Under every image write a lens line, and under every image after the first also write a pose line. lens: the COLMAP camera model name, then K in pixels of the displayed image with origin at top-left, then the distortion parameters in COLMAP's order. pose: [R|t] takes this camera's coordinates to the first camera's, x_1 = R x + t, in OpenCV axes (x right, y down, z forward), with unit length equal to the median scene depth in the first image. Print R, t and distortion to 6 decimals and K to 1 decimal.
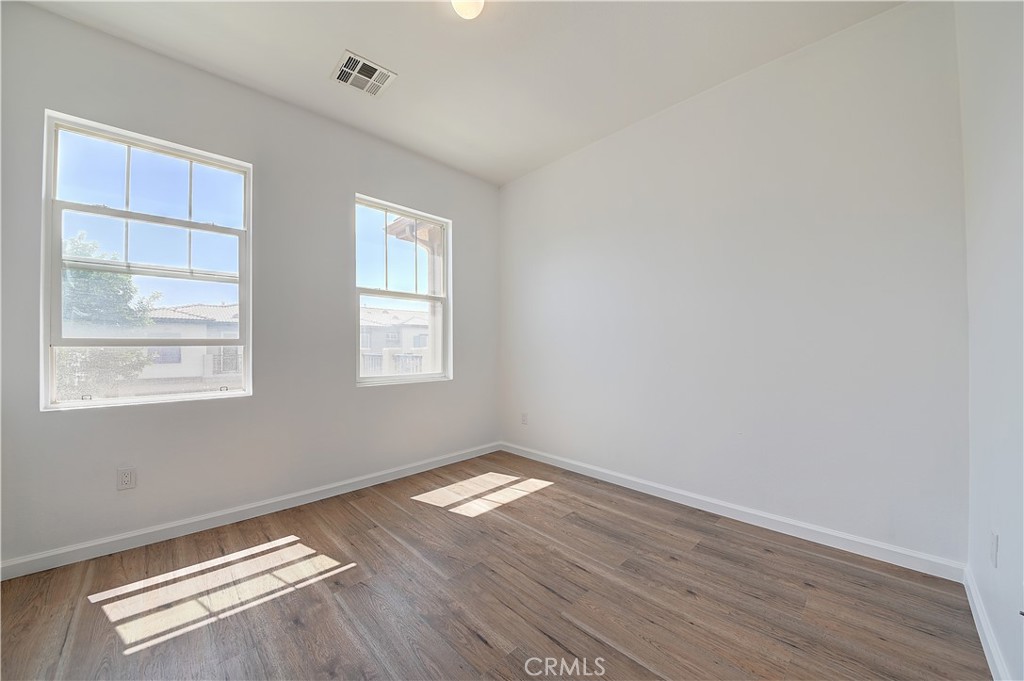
lens RADIAL K [[360.2, 0, 517.8], [0, 360.2, 343.6], [0, 0, 1]] dist [0.017133, -0.017817]
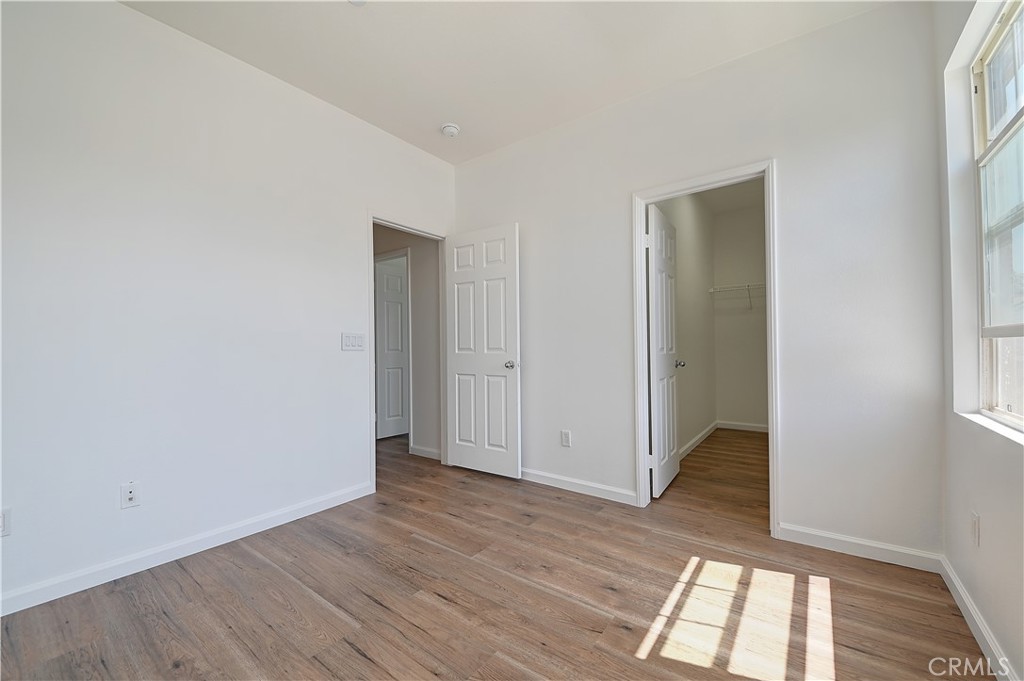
lens RADIAL K [[401.8, 0, 517.9], [0, 401.8, 343.2], [0, 0, 1]] dist [0.019040, -0.019996]
pose [[-0.987401, 0.013006, -0.157702, -0.125663], [0.015354, 0.999789, -0.013679, 0.018802], [0.157491, -0.015928, -0.987392, 2.046589]]
